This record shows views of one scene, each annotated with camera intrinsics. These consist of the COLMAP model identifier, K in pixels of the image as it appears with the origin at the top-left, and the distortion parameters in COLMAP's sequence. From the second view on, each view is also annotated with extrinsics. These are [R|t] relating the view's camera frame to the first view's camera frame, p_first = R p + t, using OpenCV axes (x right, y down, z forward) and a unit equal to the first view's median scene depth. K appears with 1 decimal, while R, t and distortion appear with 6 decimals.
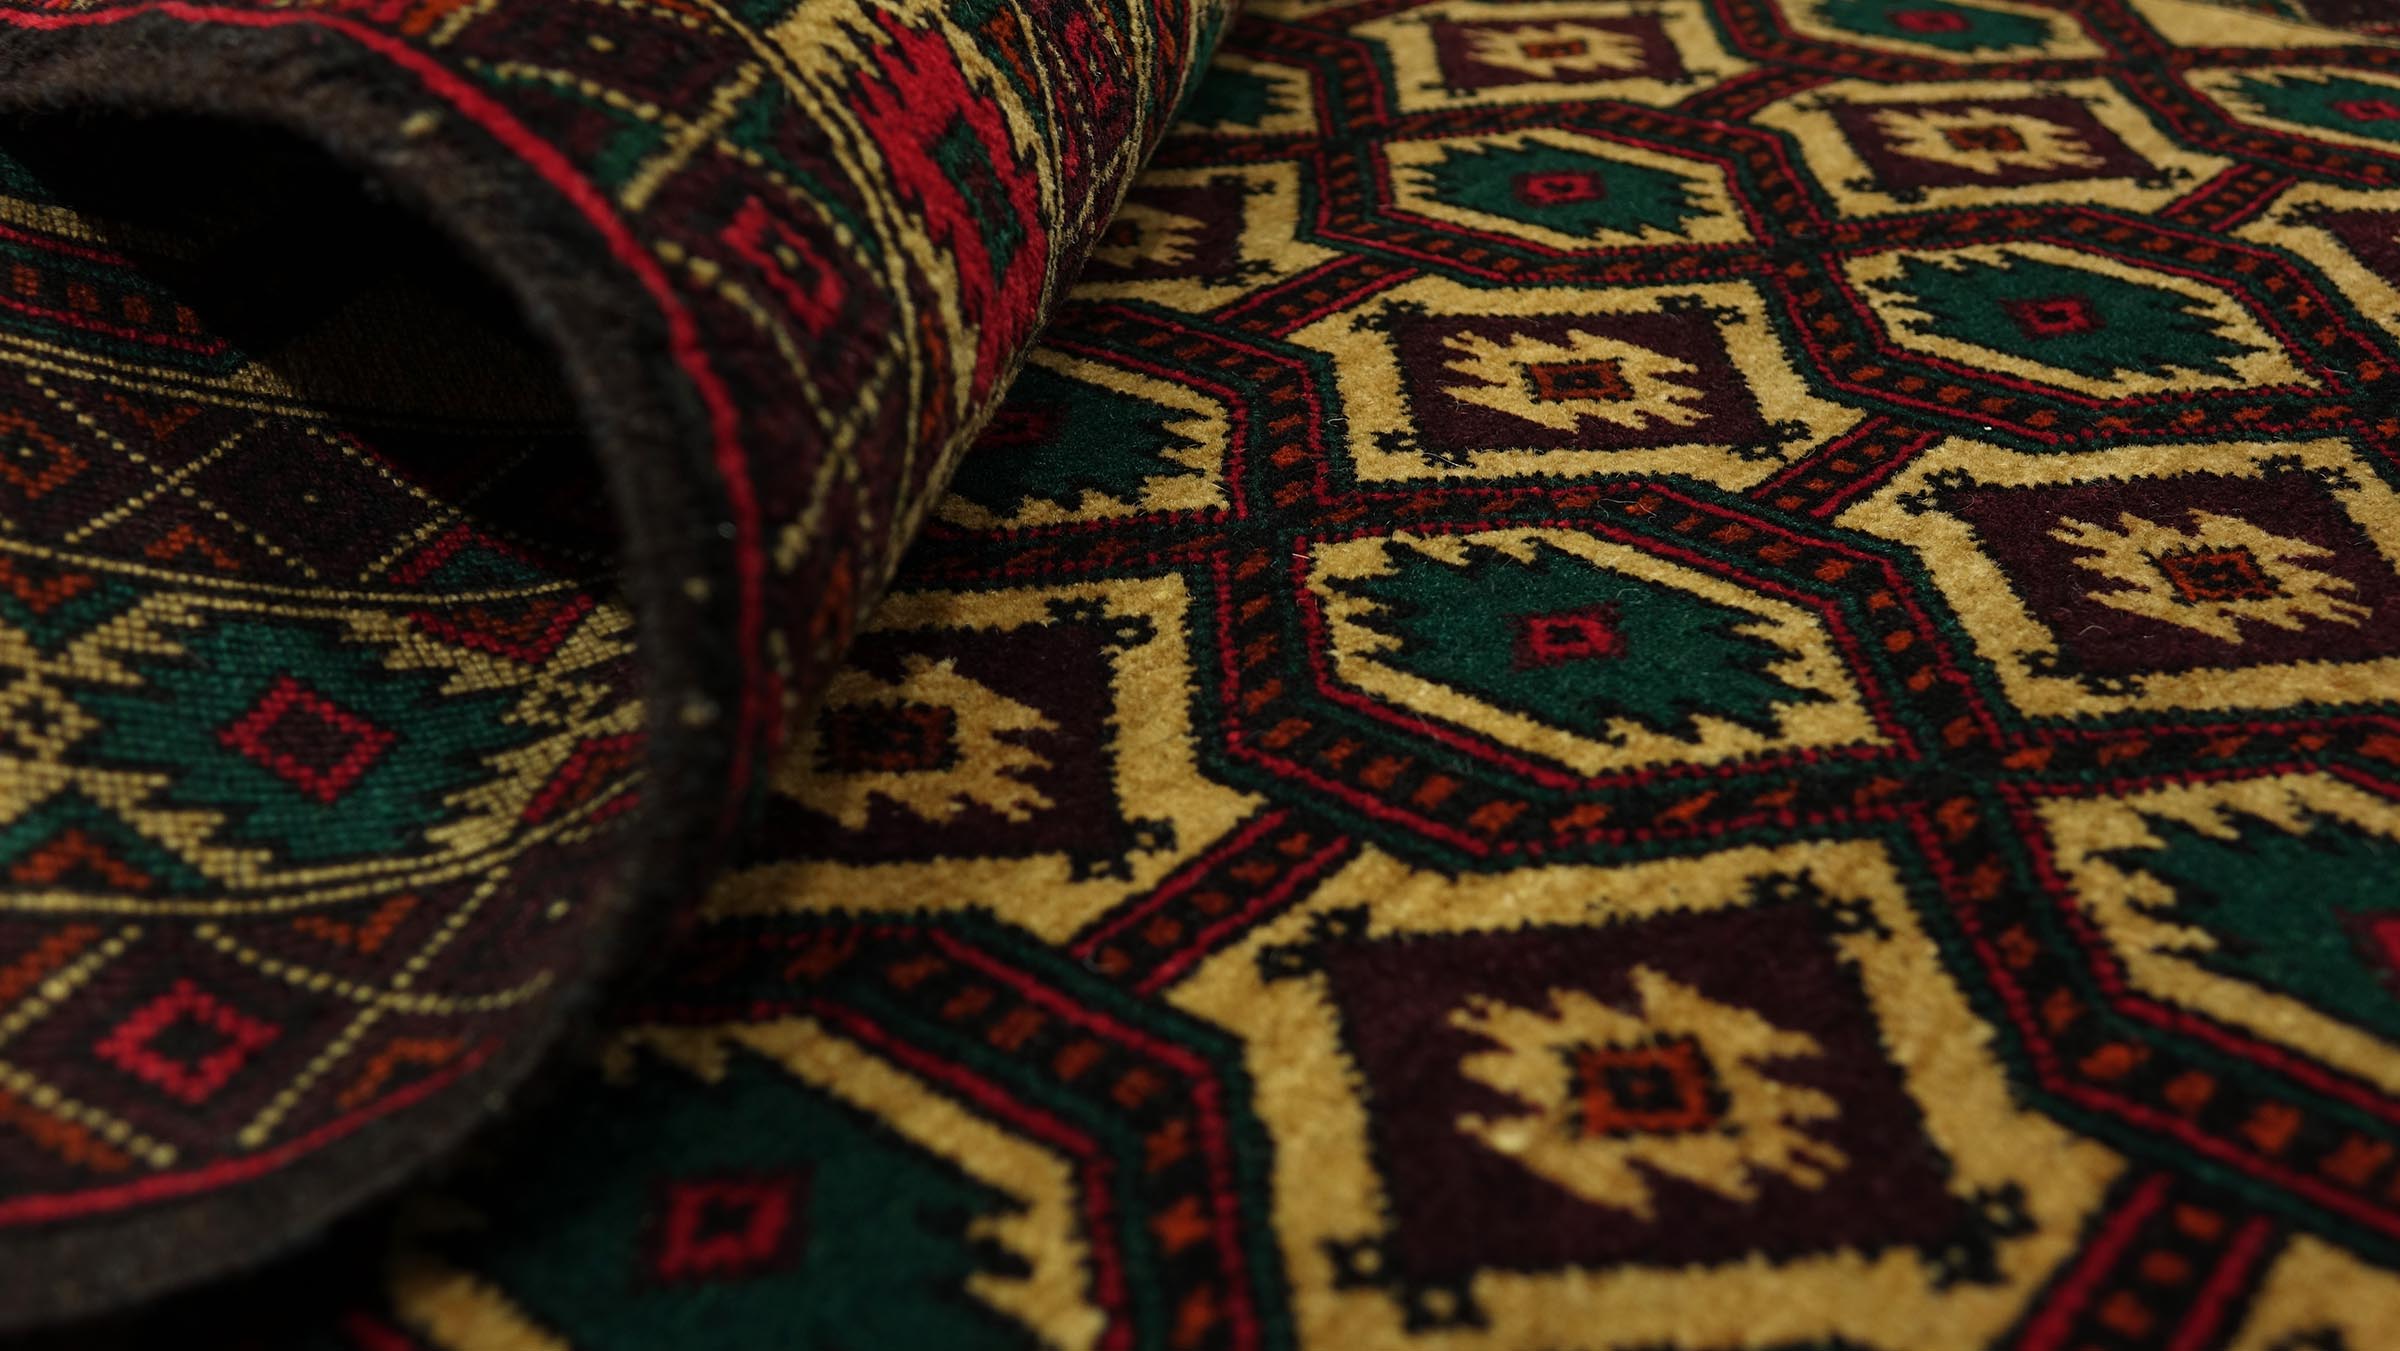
lens RADIAL K [[2699.1, 0, 1200.0], [0, 2699.1, 675.5], [0, 0, 1]] dist [0.126007, 0.001249]
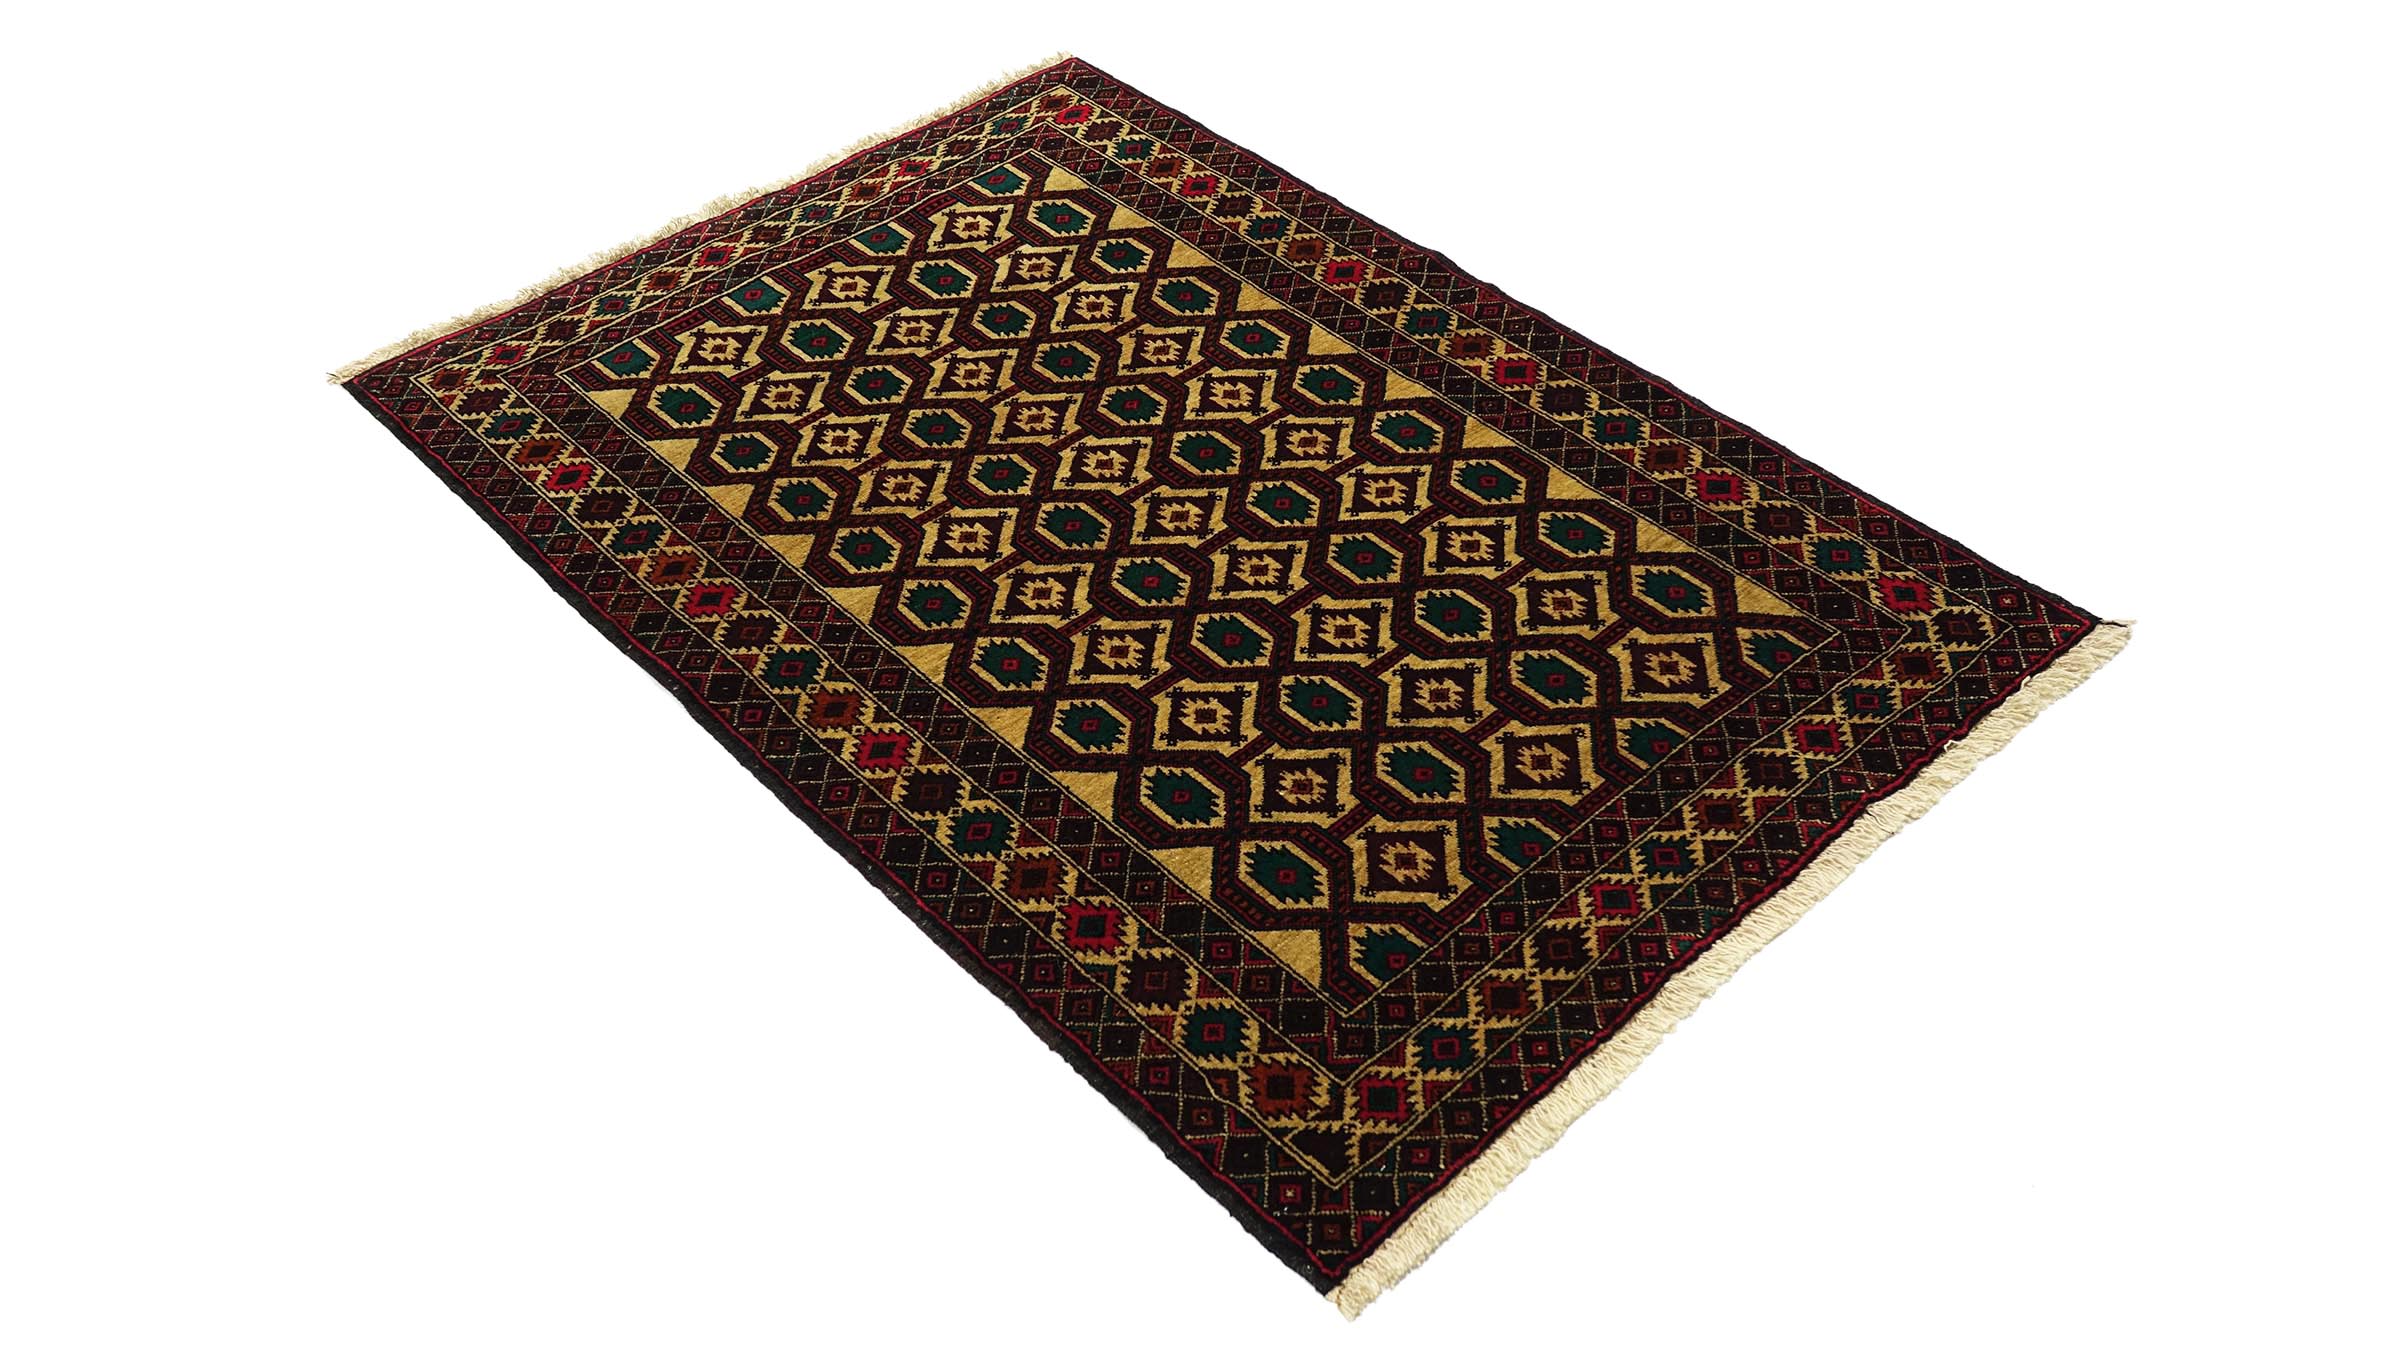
lens RADIAL K [[2131.0, 0, 1200.0], [0, 2131.0, 675.5], [0, 0, 1]] dist [0.001919, -0.000088]
pose [[0.990853, 0.086859, -0.103273, 0.335343], [-0.062245, 0.973213, 0.221318, -1.036030], [0.119730, -0.212866, 0.969718, -3.385668]]
